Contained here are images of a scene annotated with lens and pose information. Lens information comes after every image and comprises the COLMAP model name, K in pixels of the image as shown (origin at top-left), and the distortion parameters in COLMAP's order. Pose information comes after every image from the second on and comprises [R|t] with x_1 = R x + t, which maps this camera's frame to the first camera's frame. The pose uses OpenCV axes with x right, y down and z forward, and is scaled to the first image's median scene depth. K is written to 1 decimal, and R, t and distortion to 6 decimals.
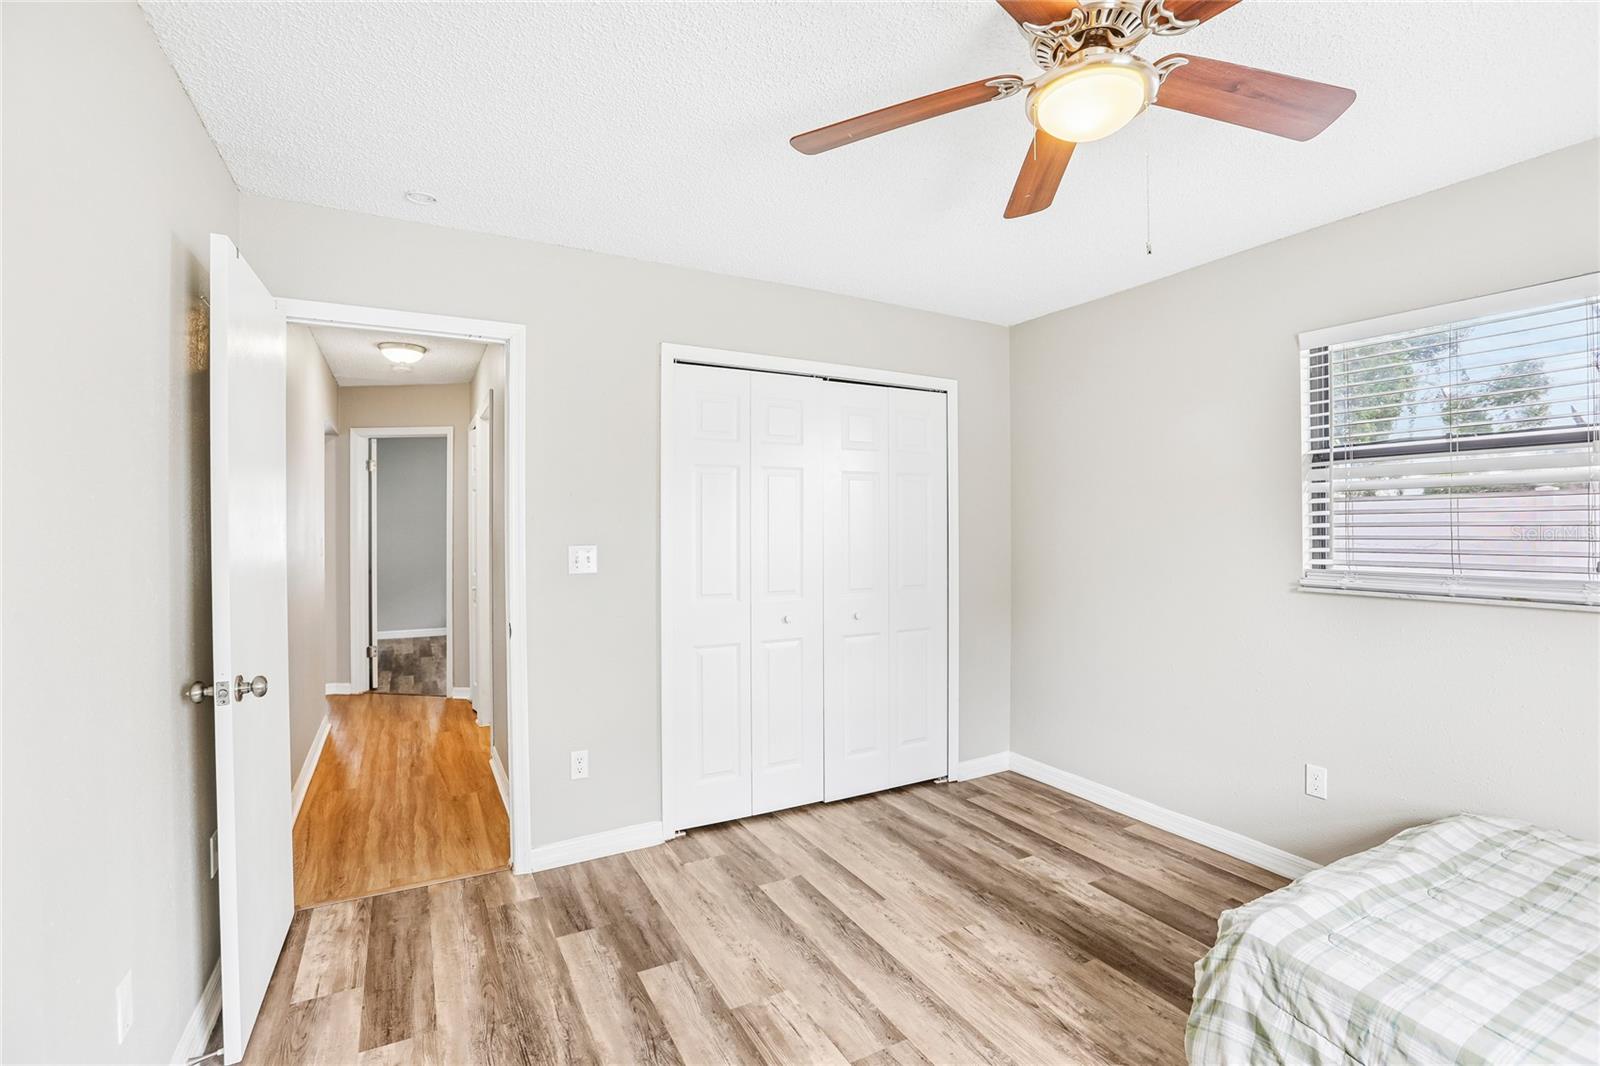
lens RADIAL K [[732.9, 0, 798.1], [0, 732.9, 528.9], [0, 0, 1]] dist [-0.030847, 0.006035]
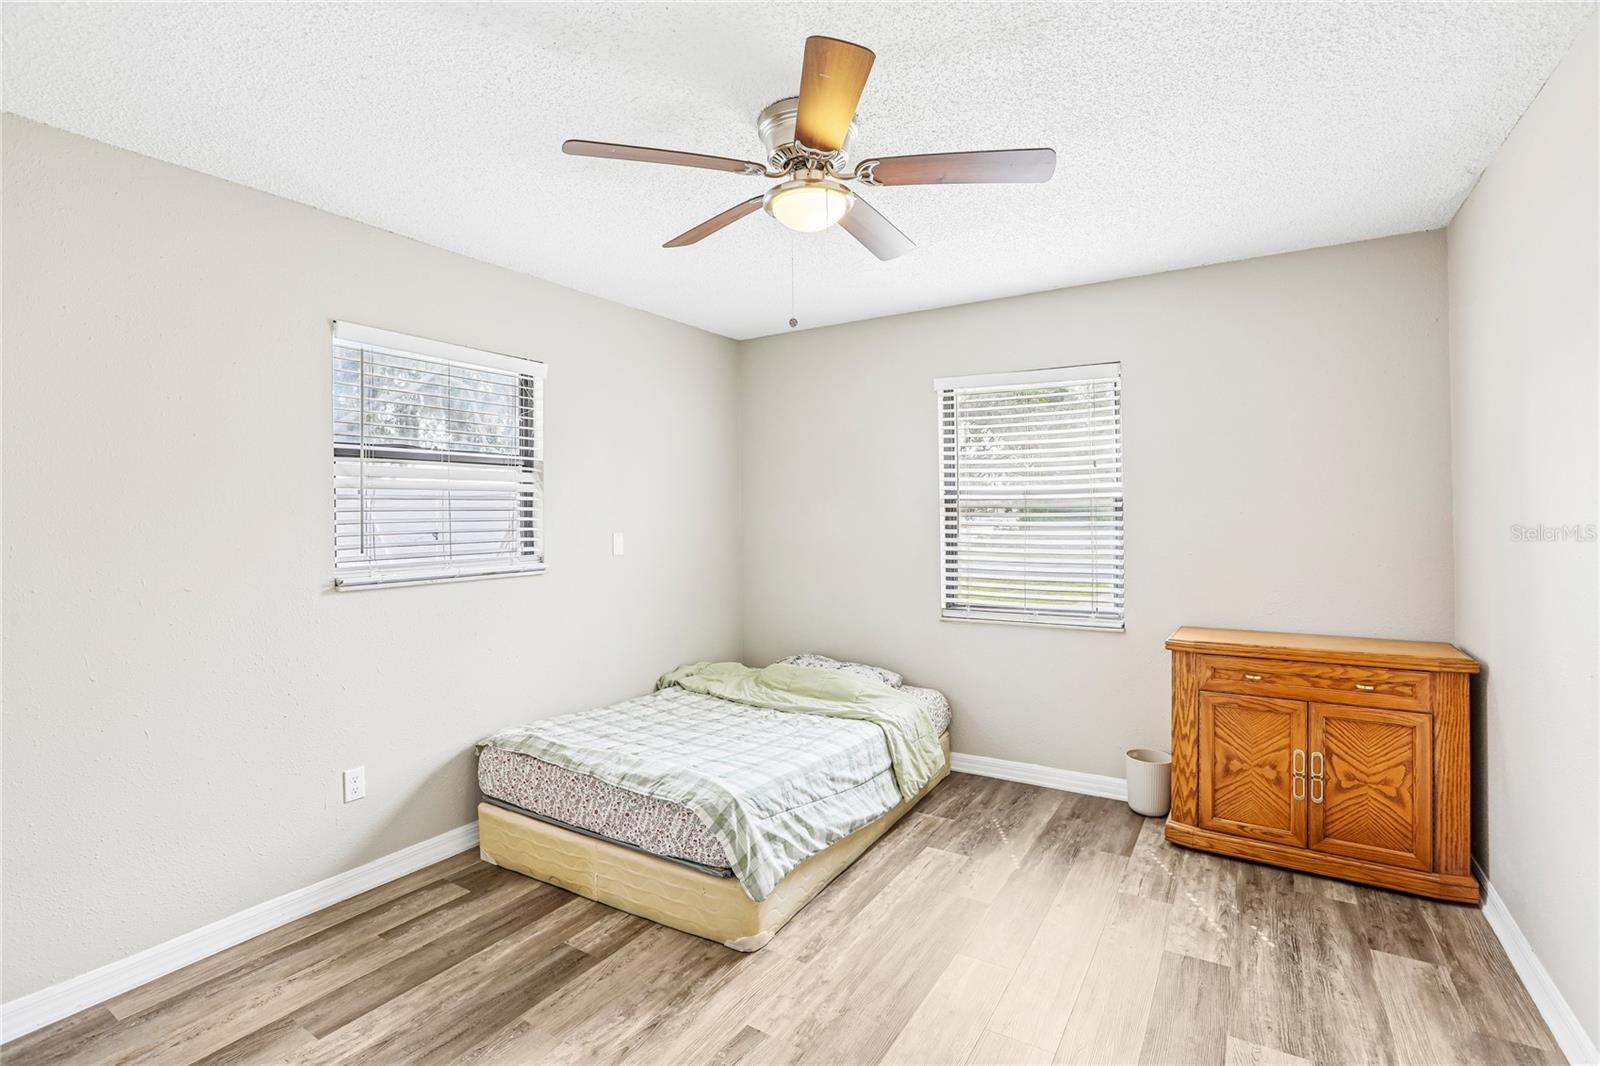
lens RADIAL K [[732.9, 0, 804.9], [0, 732.9, 521.2], [0, 0, 1]] dist [-0.030847, 0.006035]
pose [[-0.496973, 0.005159, 0.867751, -0.448820], [0.017984, 0.999829, 0.004356, 0.000766], [-0.867580, 0.017770, -0.496981, 0.981595]]
